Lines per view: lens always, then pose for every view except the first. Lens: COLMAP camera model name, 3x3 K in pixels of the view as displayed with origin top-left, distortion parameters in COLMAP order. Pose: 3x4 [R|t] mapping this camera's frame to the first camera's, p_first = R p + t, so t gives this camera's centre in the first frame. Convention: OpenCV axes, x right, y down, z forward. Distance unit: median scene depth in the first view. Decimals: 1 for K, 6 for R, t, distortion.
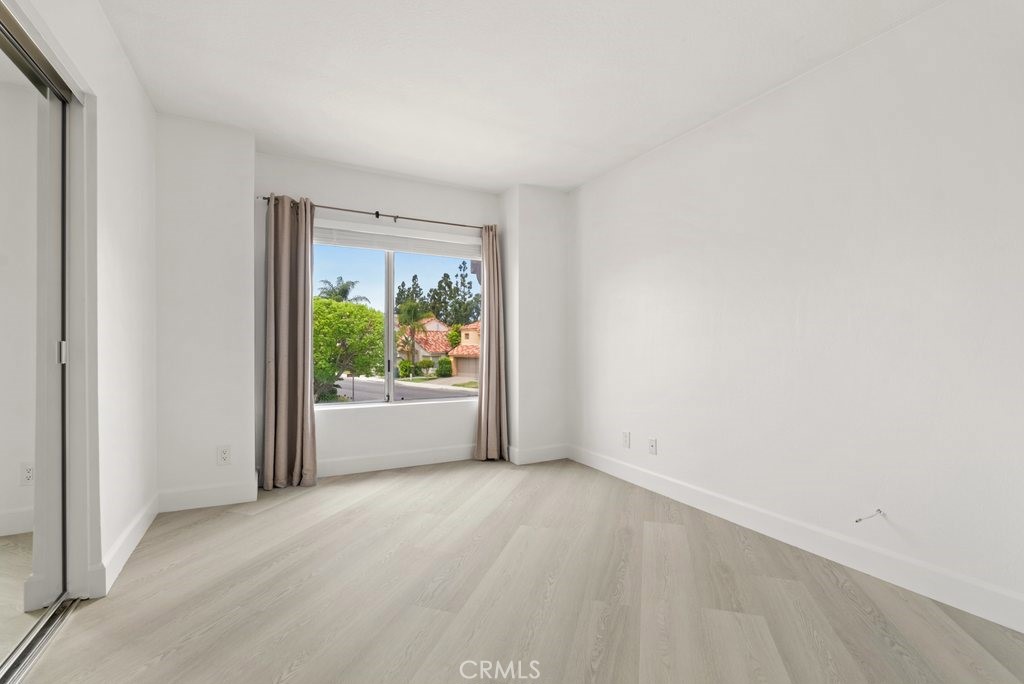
lens RADIAL K [[457.5, 0, 511.7], [0, 457.5, 343.6], [0, 0, 1]] dist [-0.004701, -0.000313]
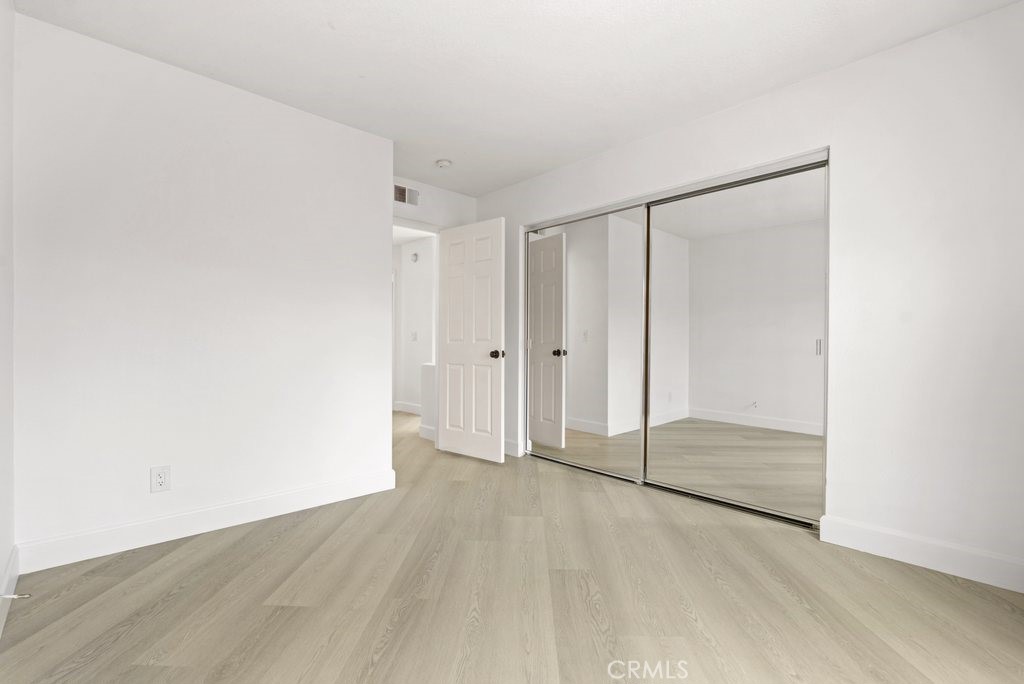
lens RADIAL K [[457.5, 0, 512.2], [0, 457.5, 342.4], [0, 0, 1]] dist [-0.004701, -0.000313]
pose [[-0.964567, -0.006649, -0.263754, 0.263110], [-0.006750, 0.999977, -0.000525, 0.011444], [0.263752, 0.001274, -0.964590, 1.952525]]
